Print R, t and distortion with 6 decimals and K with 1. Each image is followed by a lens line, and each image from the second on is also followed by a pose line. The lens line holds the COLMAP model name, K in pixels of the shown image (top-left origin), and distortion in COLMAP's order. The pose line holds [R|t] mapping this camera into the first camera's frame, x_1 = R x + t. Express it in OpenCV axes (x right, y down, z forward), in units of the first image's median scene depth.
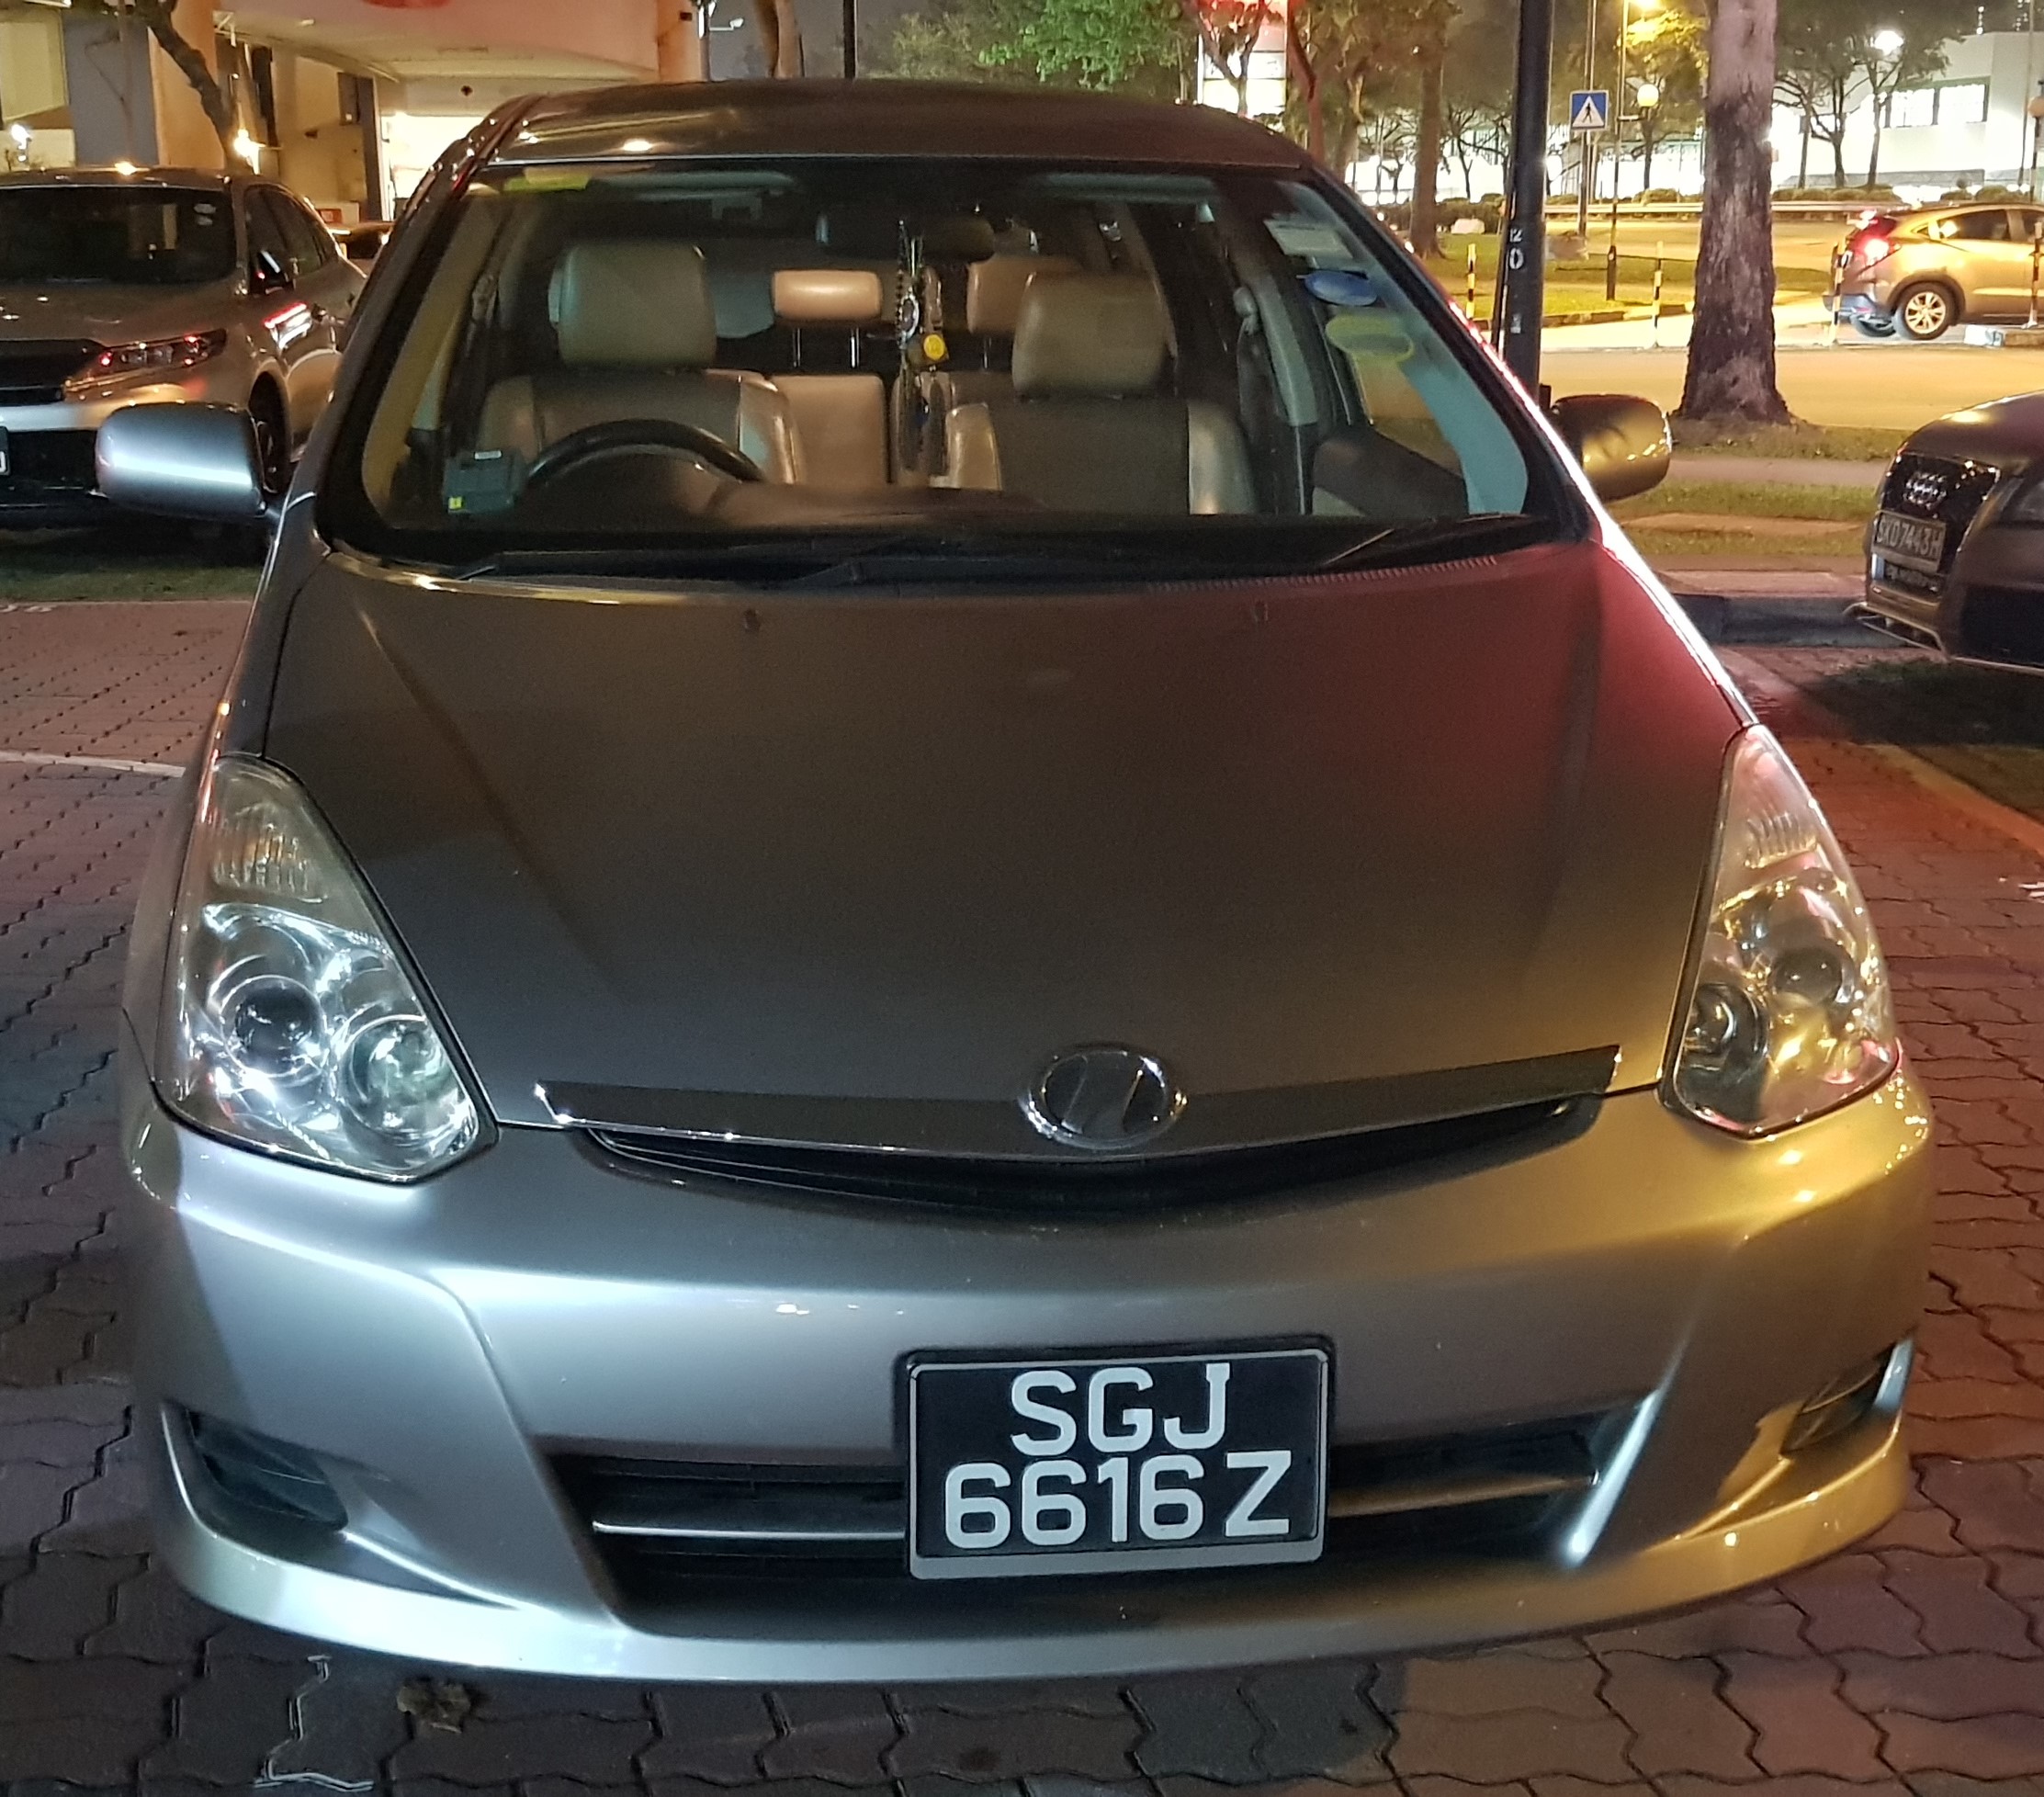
lens RADIAL K [[2673.0, 0, 1015.7], [0, 2673.0, 911.3], [0, 0, 1]] dist [0.069761, 0.000000]
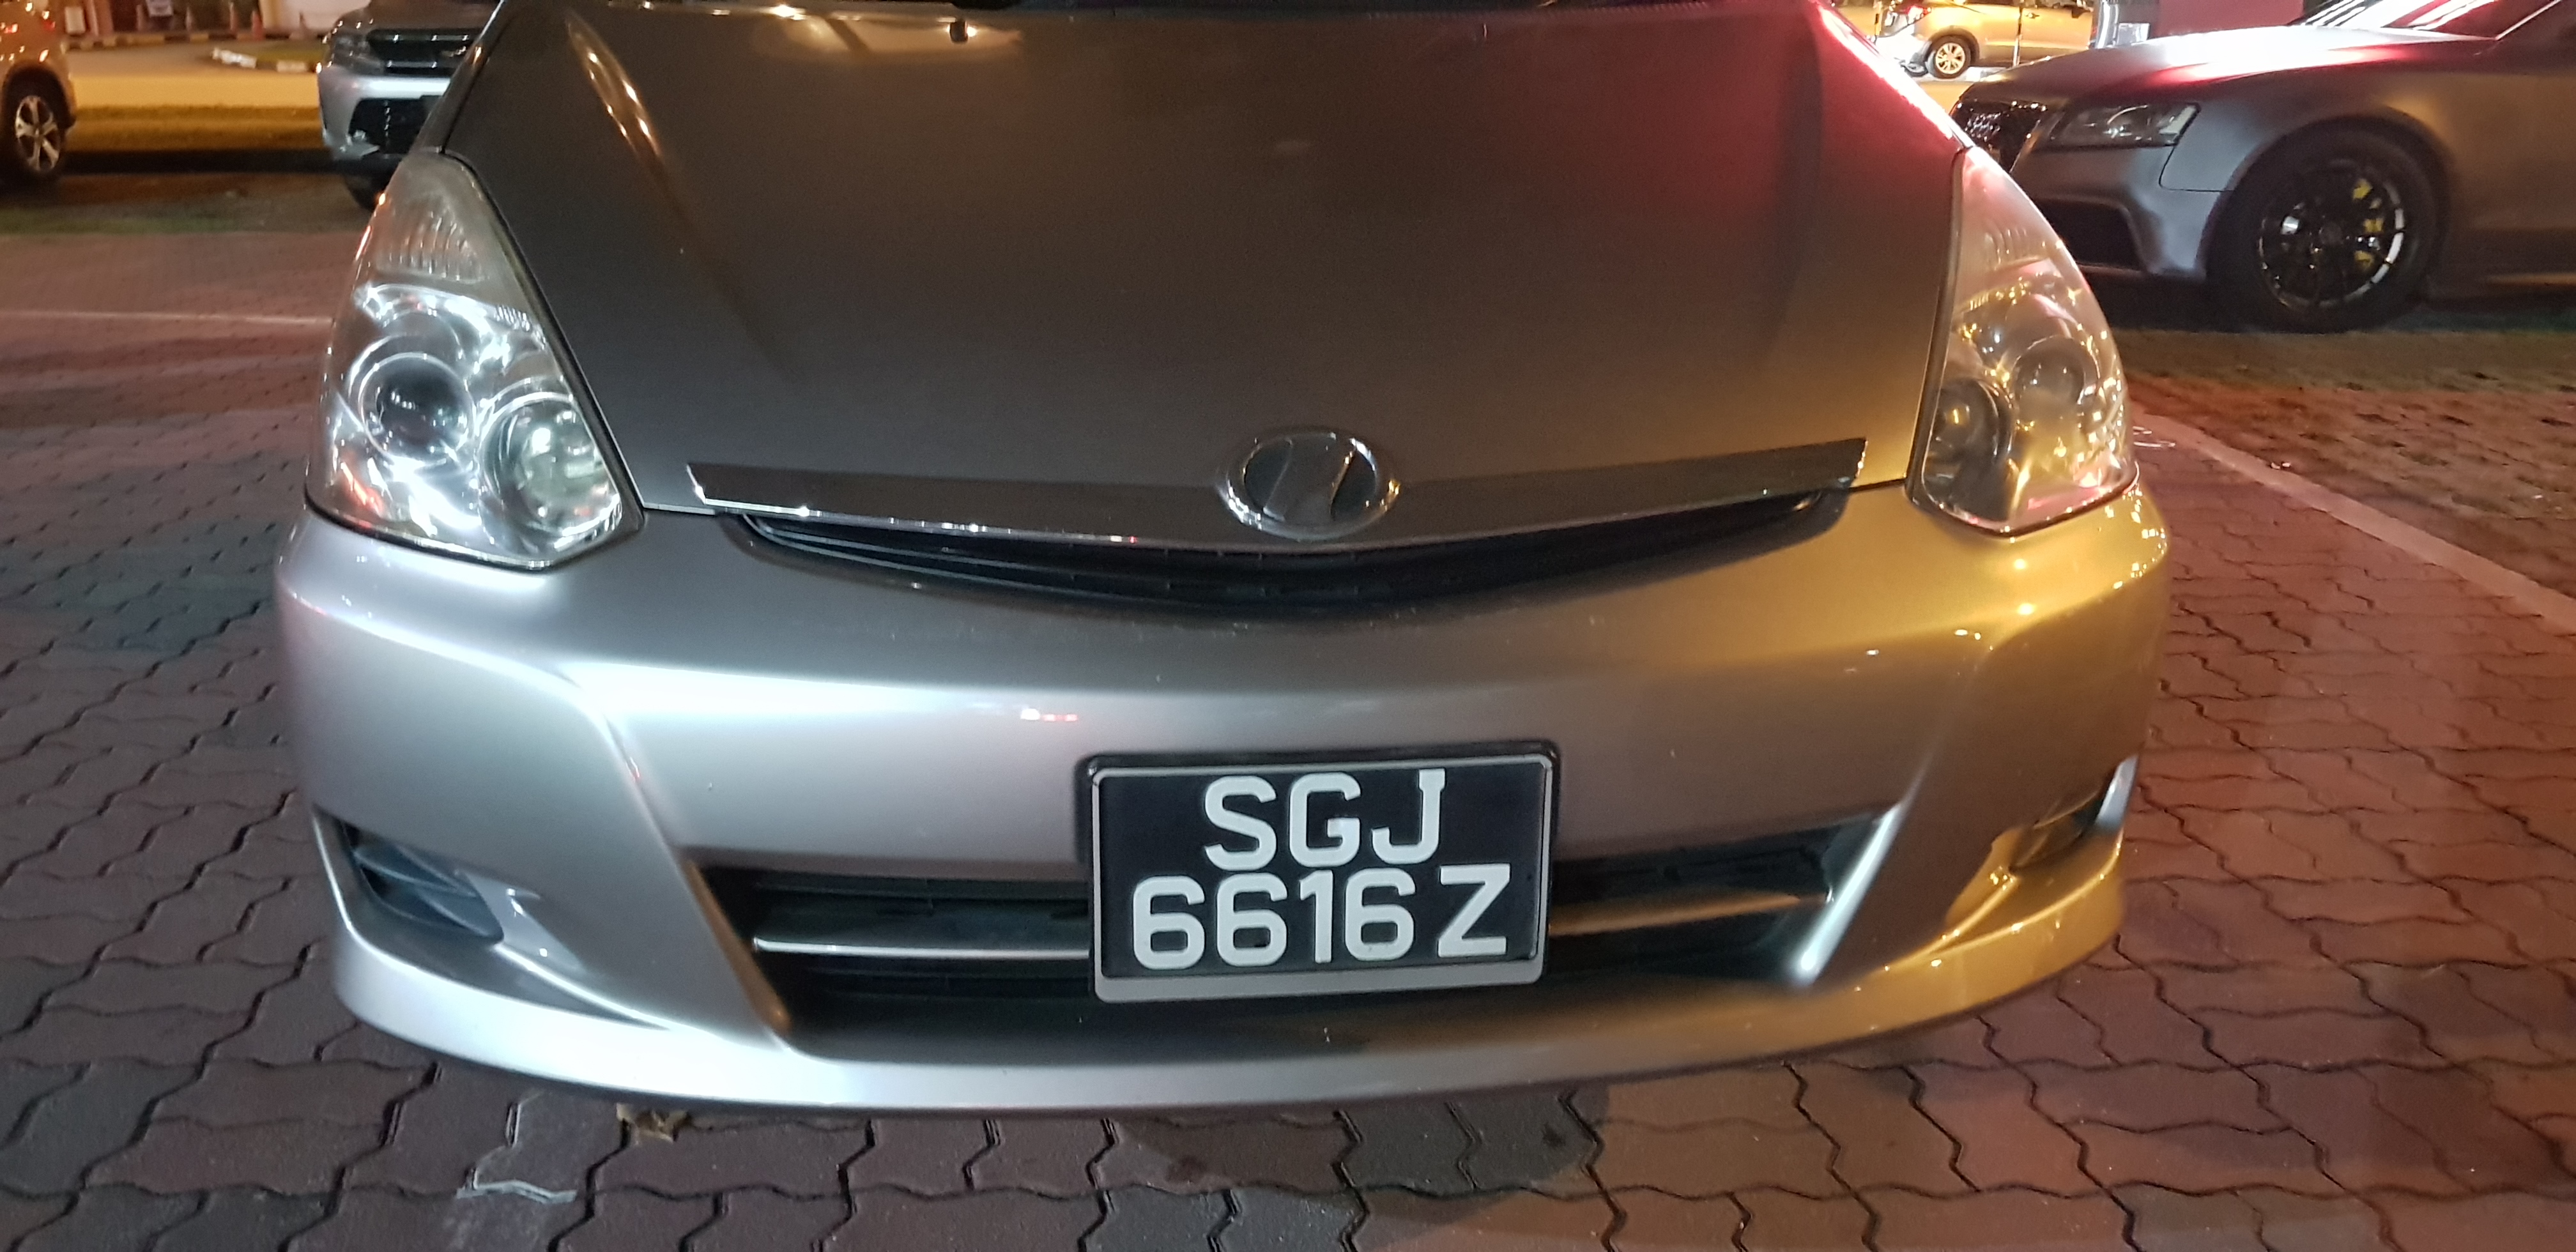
lens RADIAL K [[1999.8, 0, 1285.0], [0, 1999.8, 609.0], [0, 0, 1]] dist [0.067938, -0.021545]
pose [[0.999952, 0.004927, 0.008441, 0.016820], [-0.005470, 0.997837, 0.065509, 0.060278], [-0.008100, -0.065552, 0.997816, 0.280820]]
